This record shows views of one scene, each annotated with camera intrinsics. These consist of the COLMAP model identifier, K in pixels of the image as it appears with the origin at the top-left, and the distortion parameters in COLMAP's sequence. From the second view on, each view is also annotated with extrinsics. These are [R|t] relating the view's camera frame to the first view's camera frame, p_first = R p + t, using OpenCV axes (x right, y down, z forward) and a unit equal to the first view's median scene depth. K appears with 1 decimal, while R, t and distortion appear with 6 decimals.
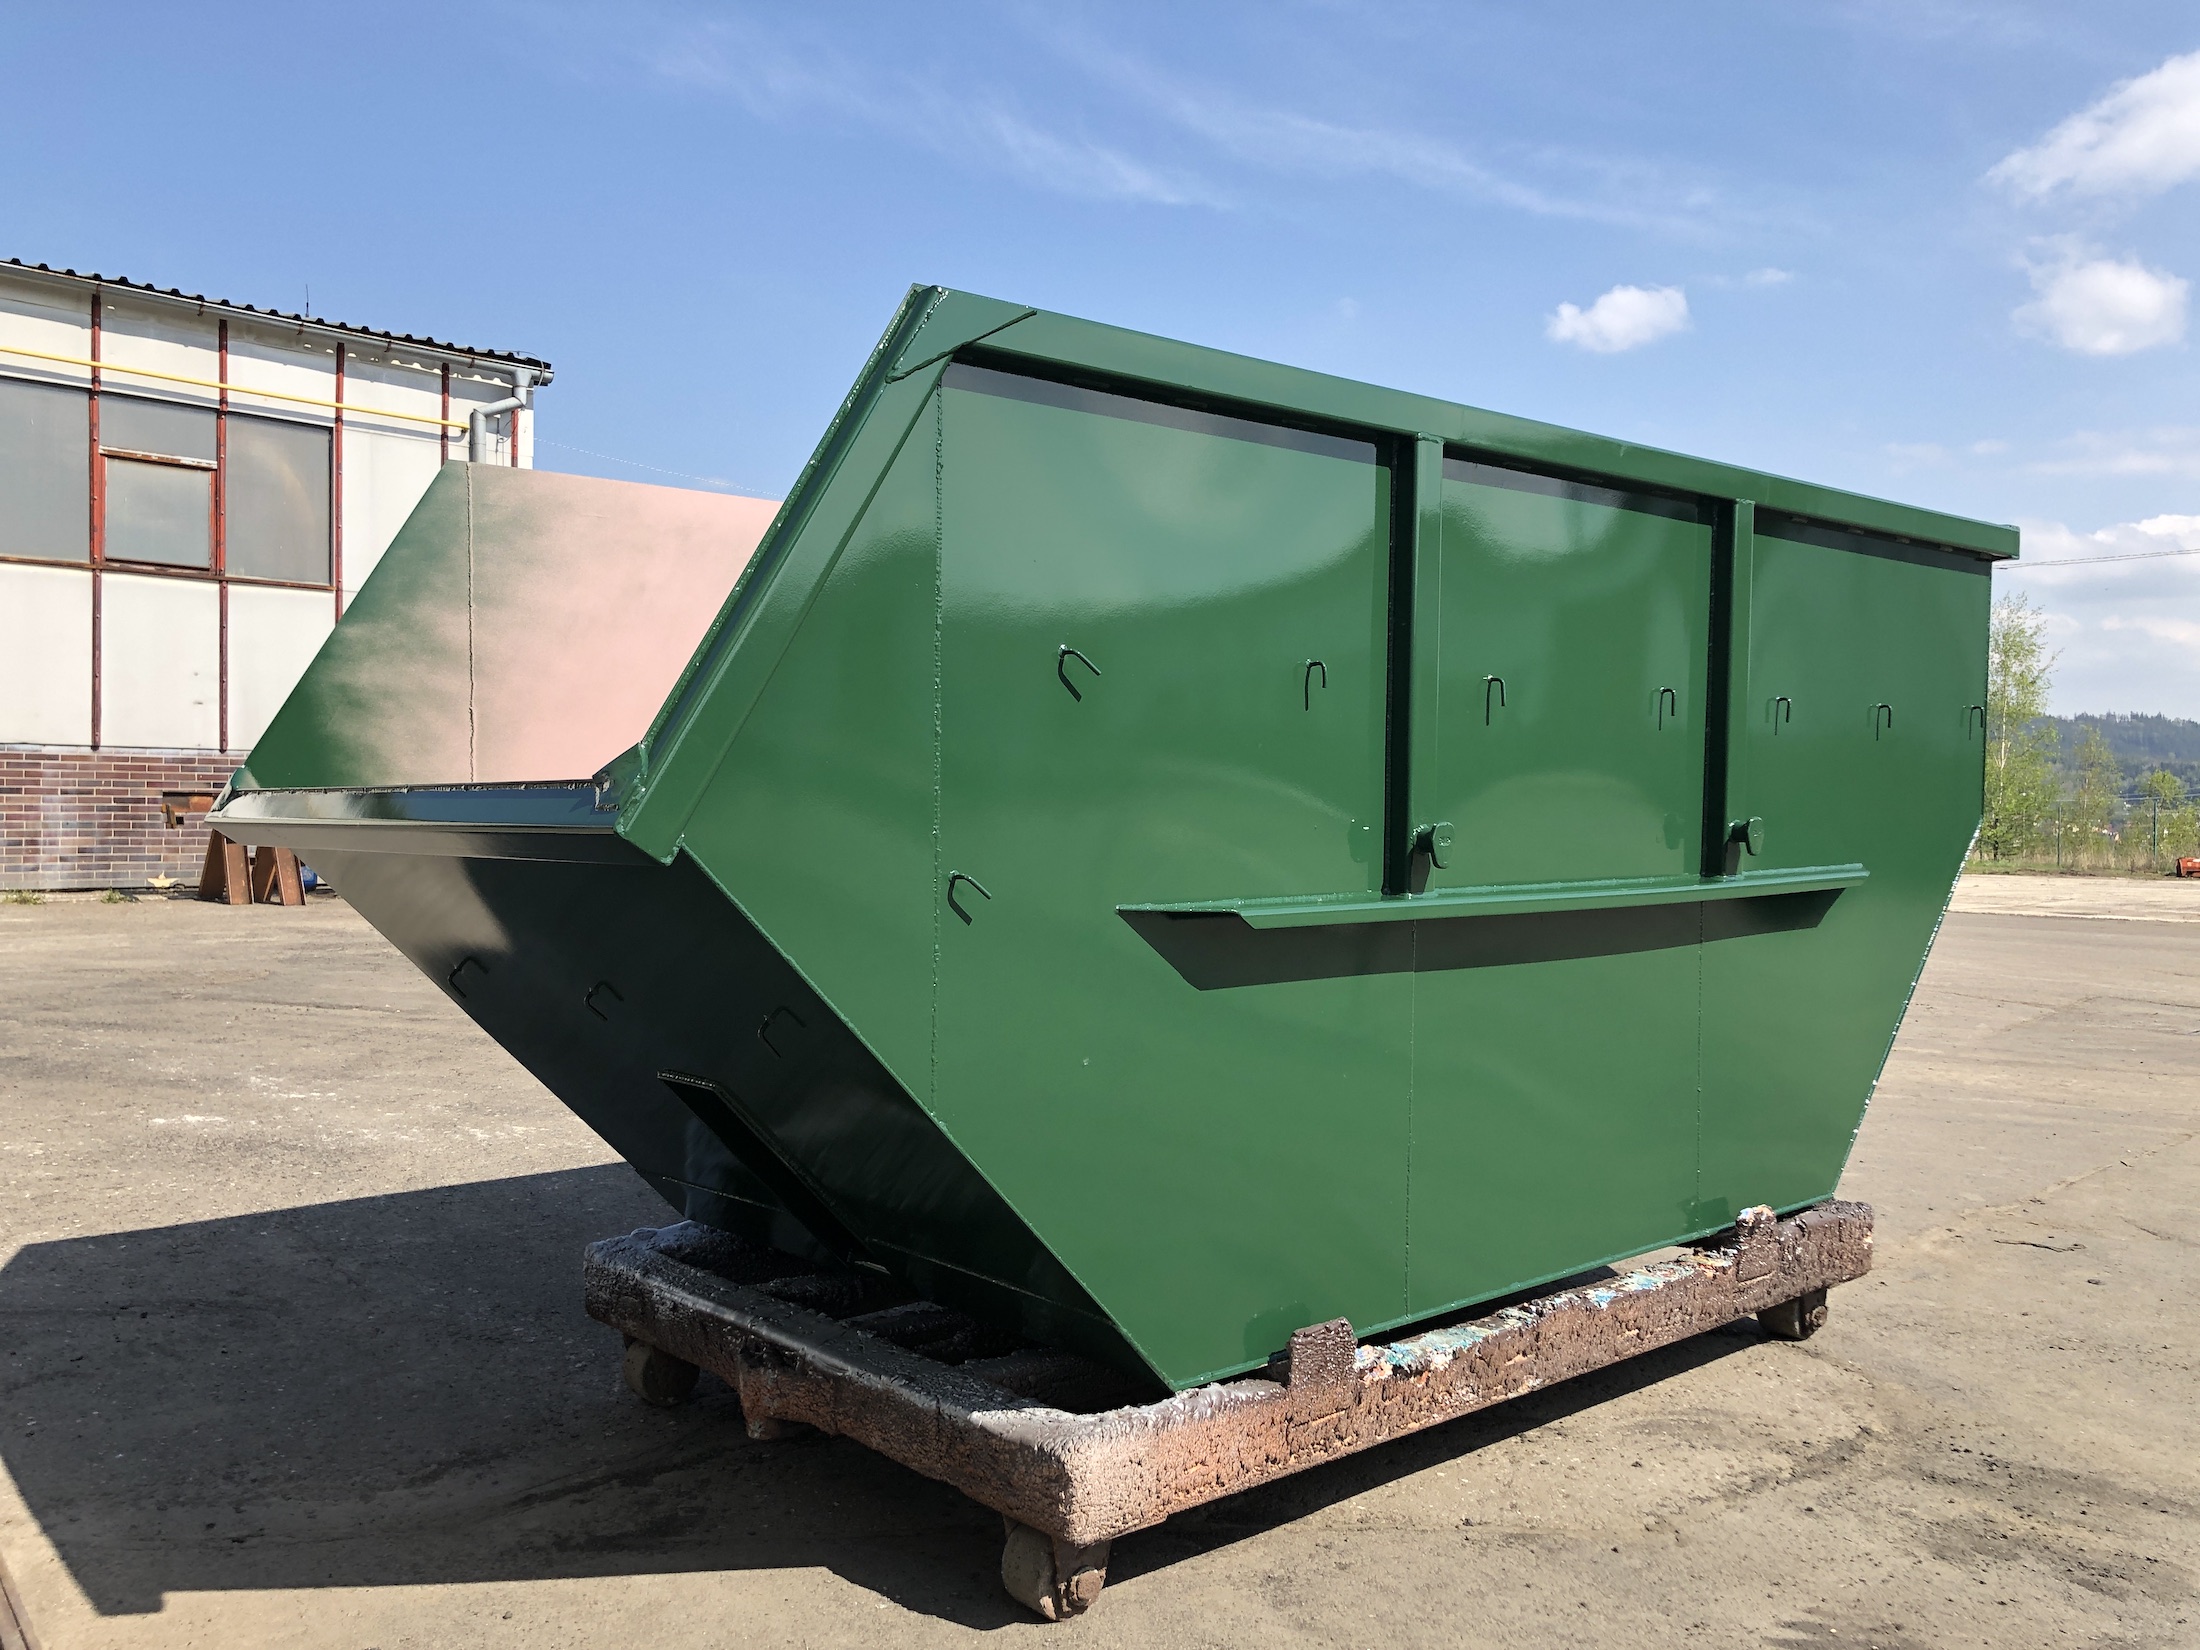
lens RADIAL K [[1862.9, 0, 1098.7], [0, 1862.9, 834.7], [0, 0, 1]] dist [0.044656, -0.032257]
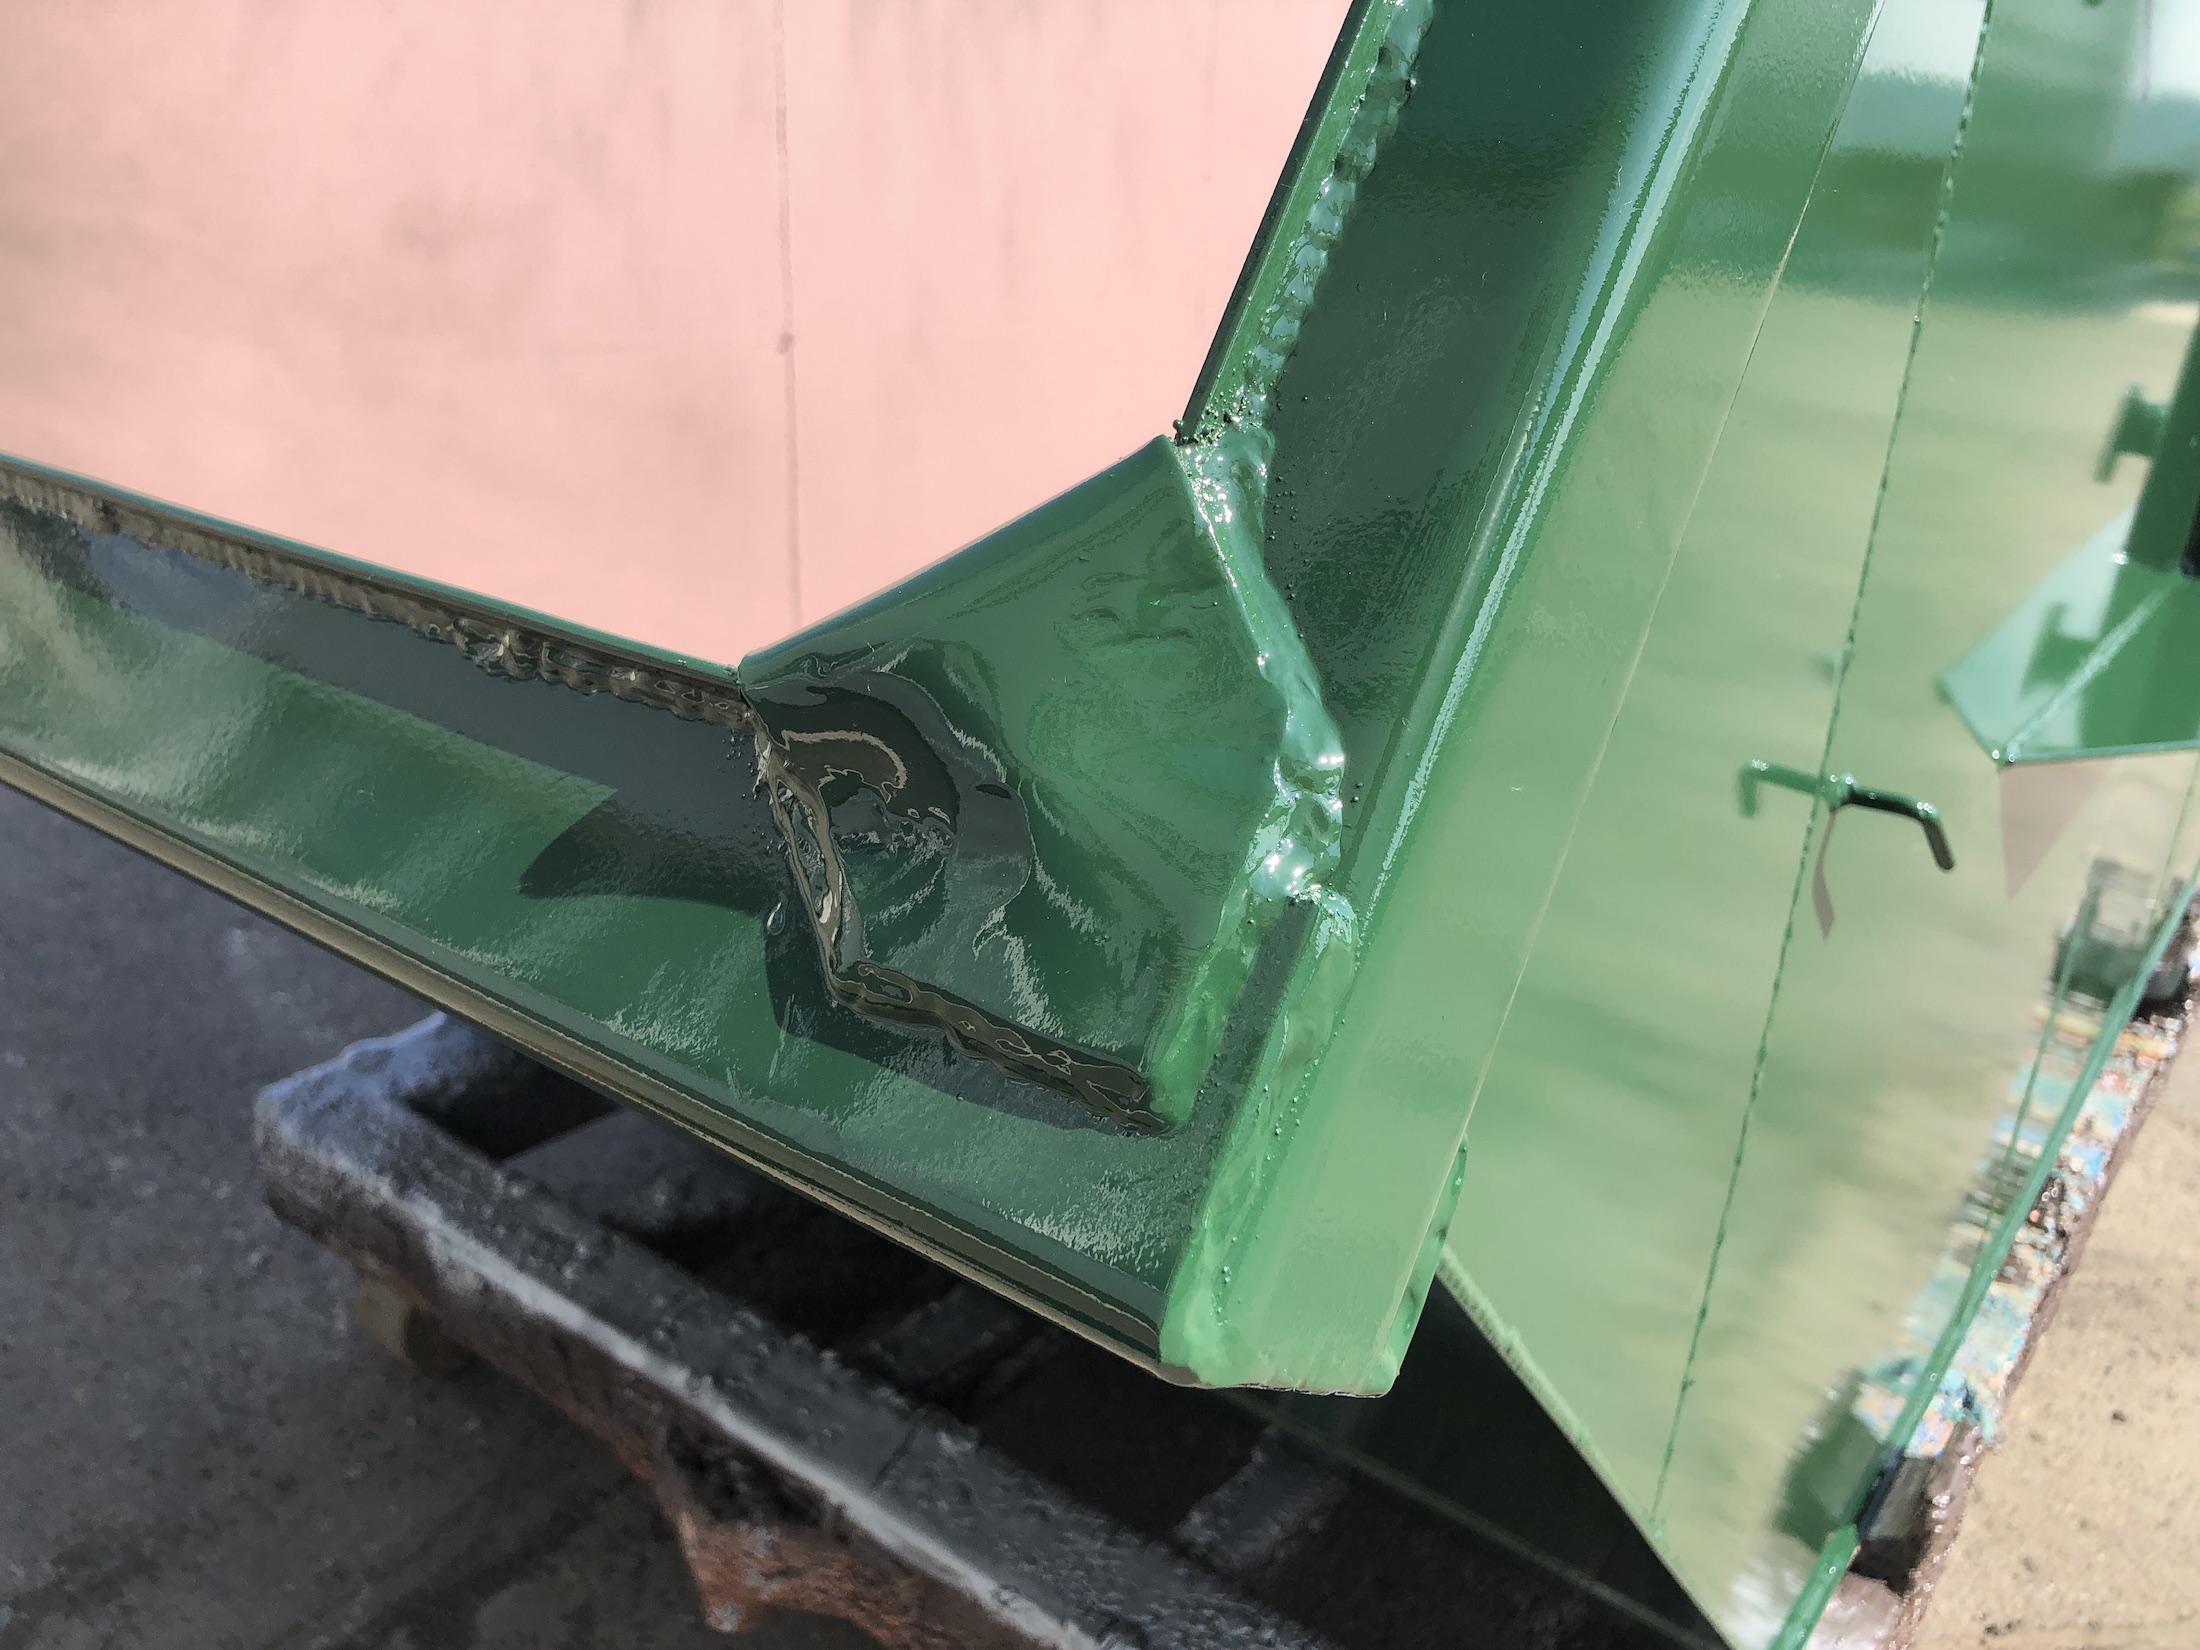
lens RADIAL K [[1862.9, 0, 1095.8], [0, 1862.9, 817.3], [0, 0, 1]] dist [0.044656, -0.032257]
pose [[0.975568, -0.021874, 0.218607, -0.155226], [-0.052601, 0.942835, 0.329081, -0.036746], [-0.213309, -0.332540, 0.918649, 0.485937]]
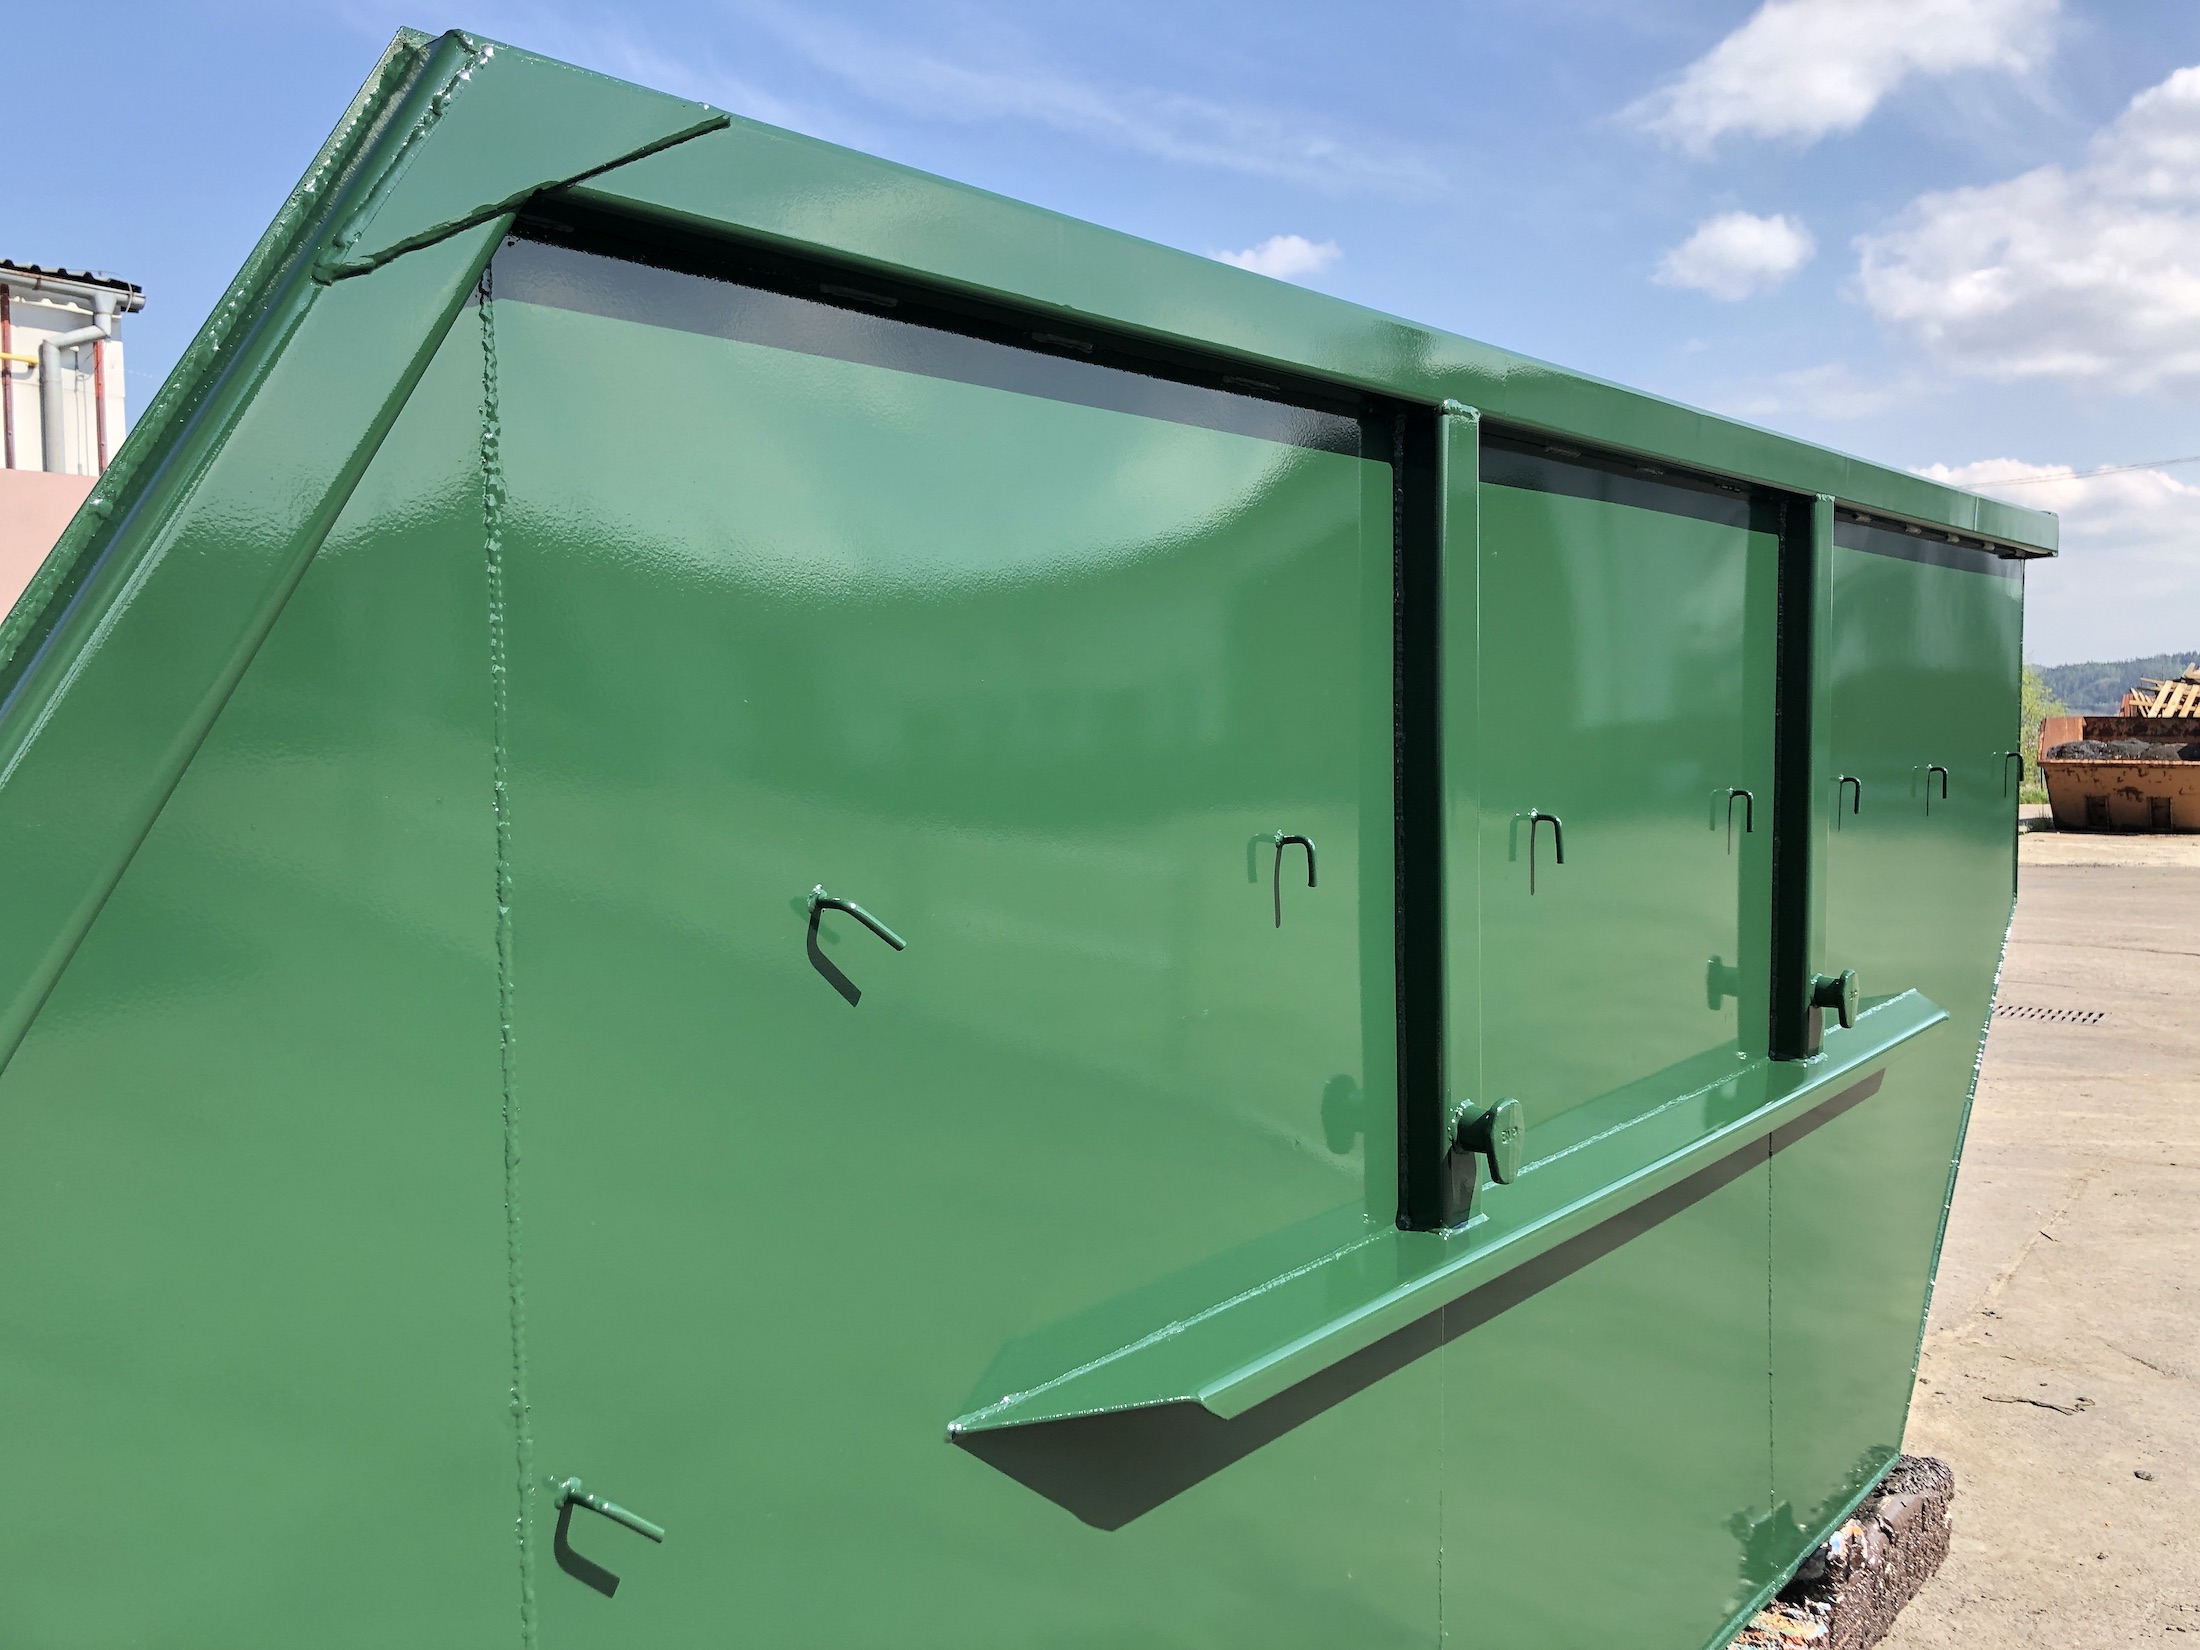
lens RADIAL K [[1862.9, 0, 1105.2], [0, 1862.9, 818.1], [0, 0, 1]] dist [0.044656, -0.032257]
pose [[0.987495, -0.033123, 0.154132, -0.012632], [0.029556, 0.999241, 0.025379, -0.083137], [-0.154855, -0.020507, 0.987724, 0.358394]]
